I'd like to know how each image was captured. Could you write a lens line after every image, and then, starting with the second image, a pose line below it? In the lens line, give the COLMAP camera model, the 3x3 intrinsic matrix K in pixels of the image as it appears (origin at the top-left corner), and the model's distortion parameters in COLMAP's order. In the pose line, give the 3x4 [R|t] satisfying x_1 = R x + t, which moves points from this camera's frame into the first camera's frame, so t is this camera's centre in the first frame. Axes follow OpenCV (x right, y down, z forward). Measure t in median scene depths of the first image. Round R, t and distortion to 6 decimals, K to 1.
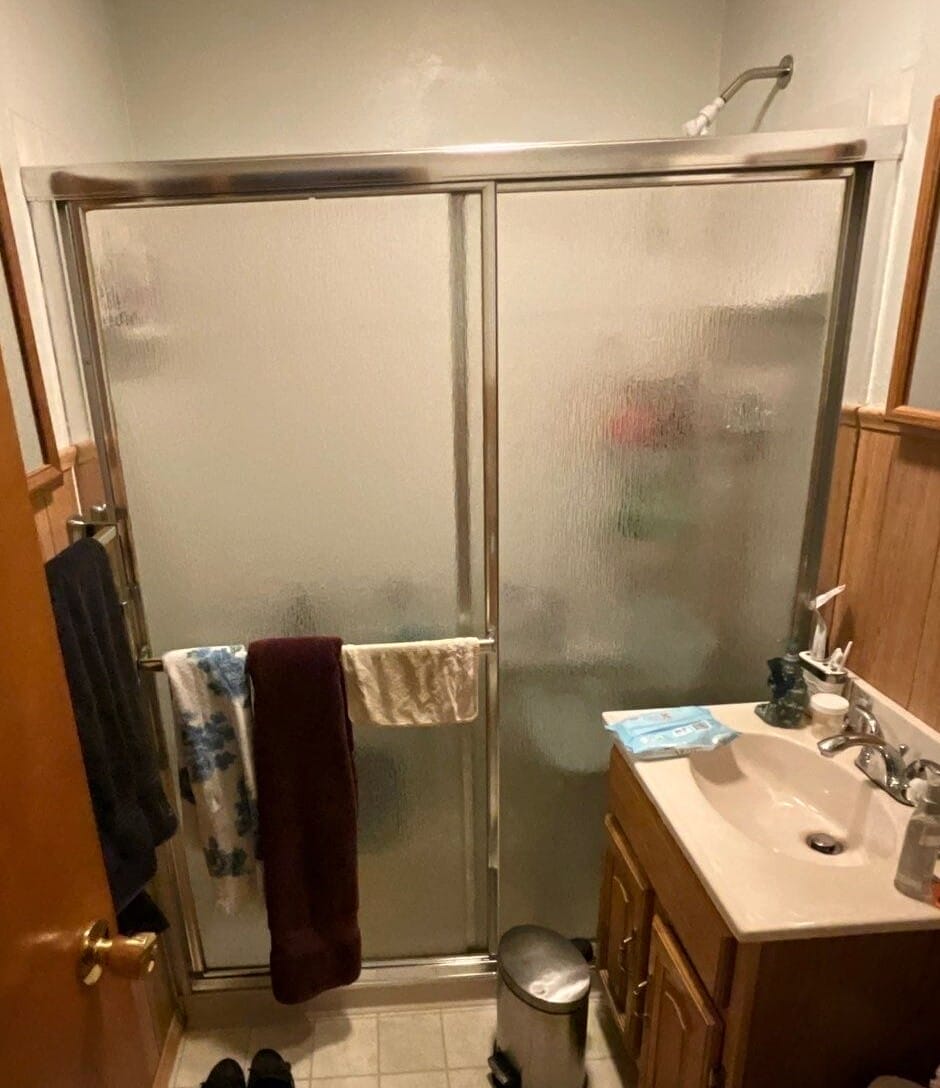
lens RADIAL K [[781.5, 0, 396.3], [0, 781.5, 591.9], [0, 0, 1]] dist [0.004634, 0.005250]
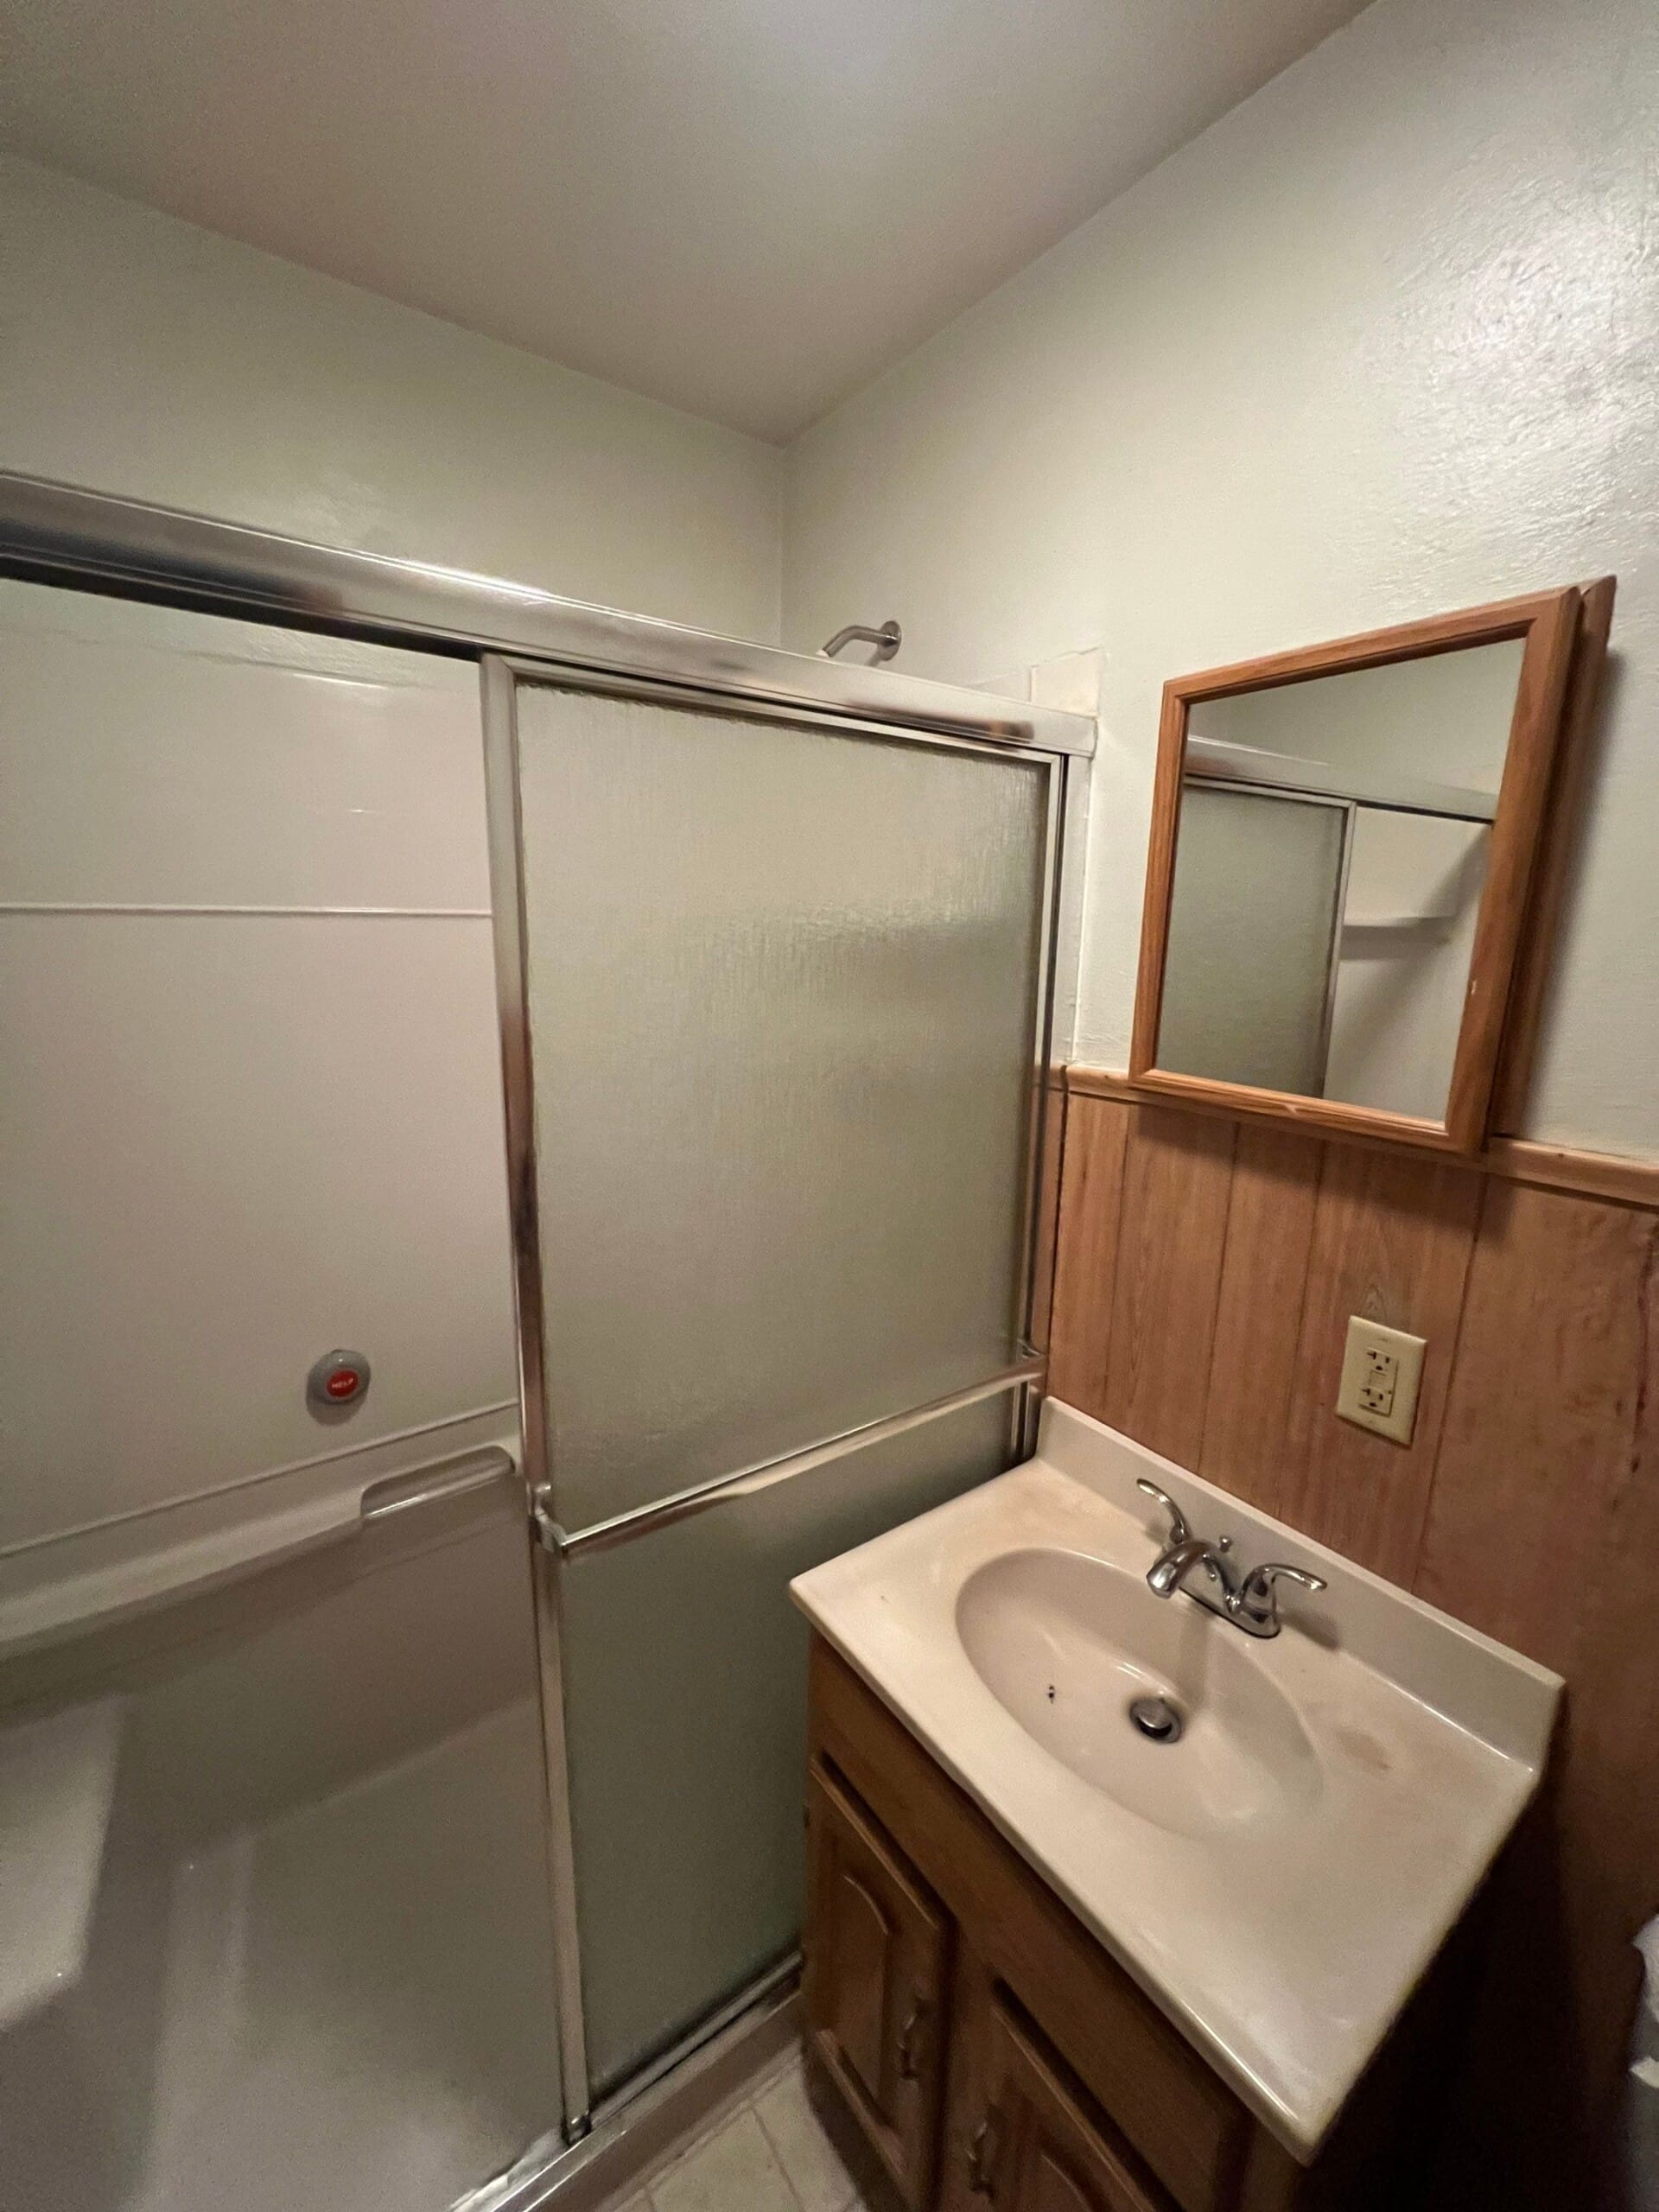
lens RADIAL K [[880.9, 0, 832.5], [0, 880.9, 1101.0], [0, 0, 1]] dist [-0.002243, -0.000094]
pose [[0.833372, -0.045631, 0.550826, -0.065285], [0.123163, 0.986860, -0.104587, -0.146057], [-0.538815, 0.155001, 0.828041, 0.440969]]
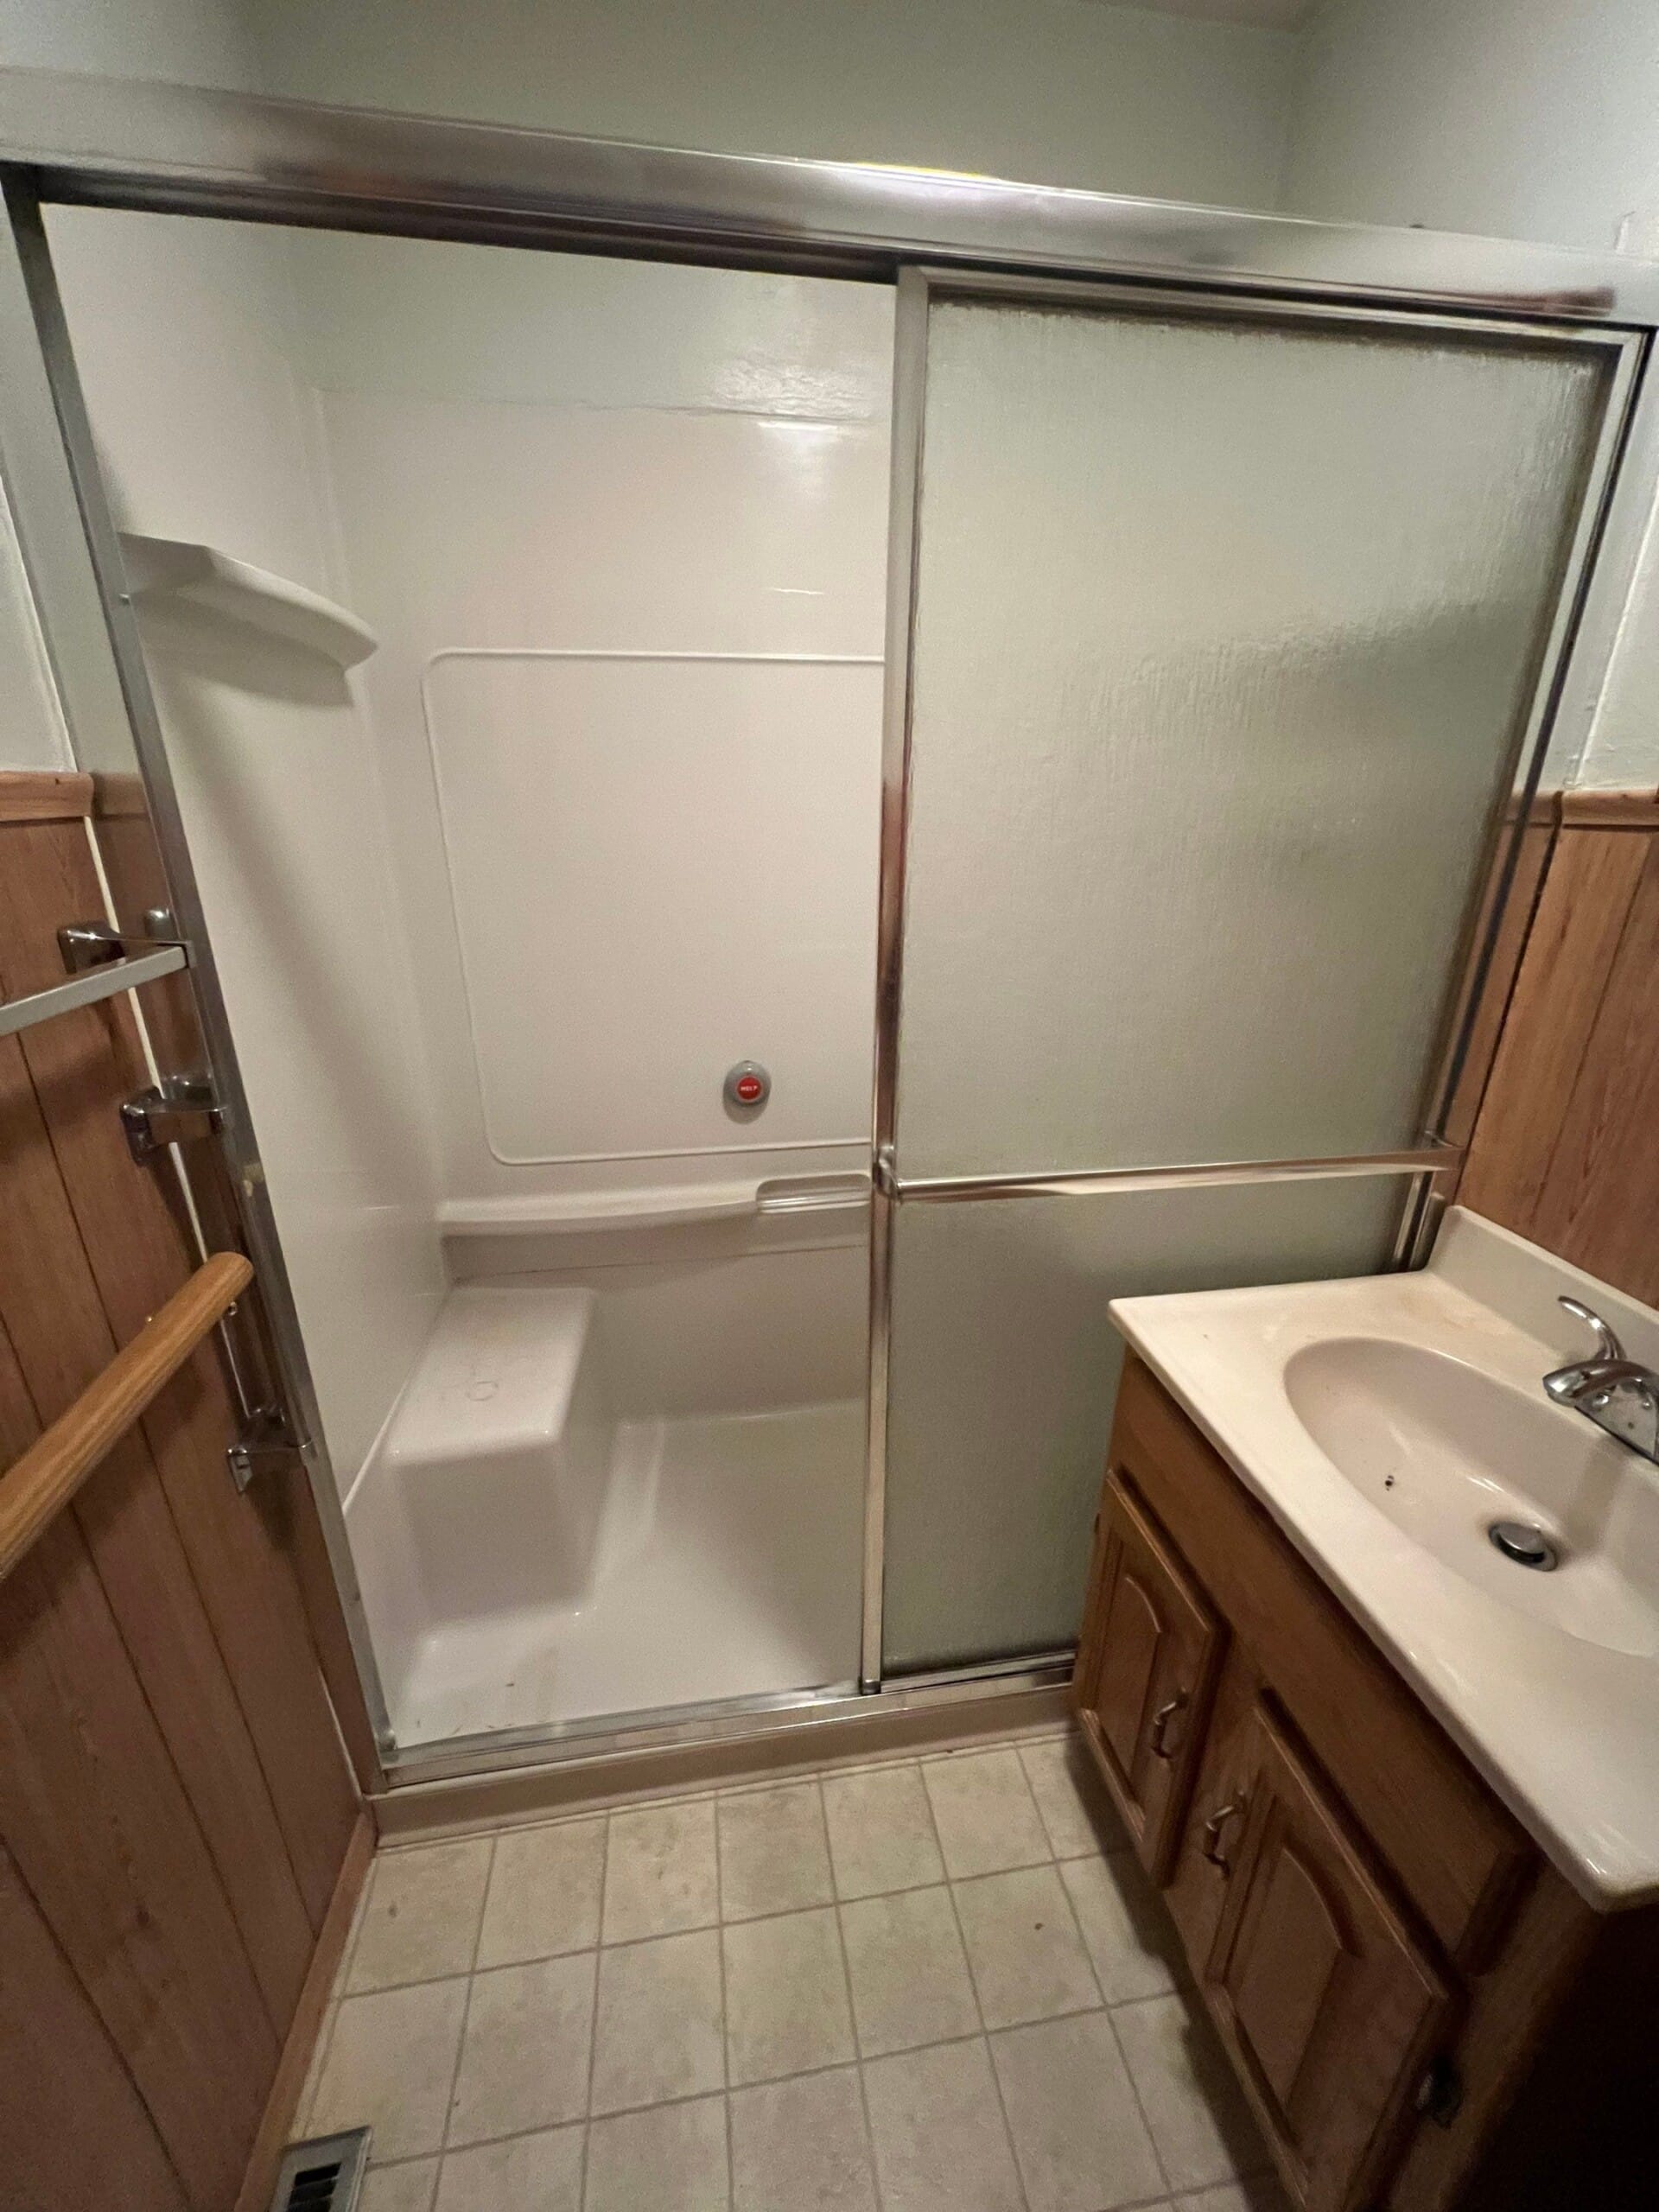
lens RADIAL K [[880.9, 0, 832.5], [0, 880.9, 1101.0], [0, 0, 1]] dist [-0.002243, -0.000094]
pose [[0.990611, 0.011165, 0.136251, -0.042724], [-0.013559, 0.999769, 0.016654, -0.005813], [-0.136033, -0.018345, 0.990534, 0.429807]]
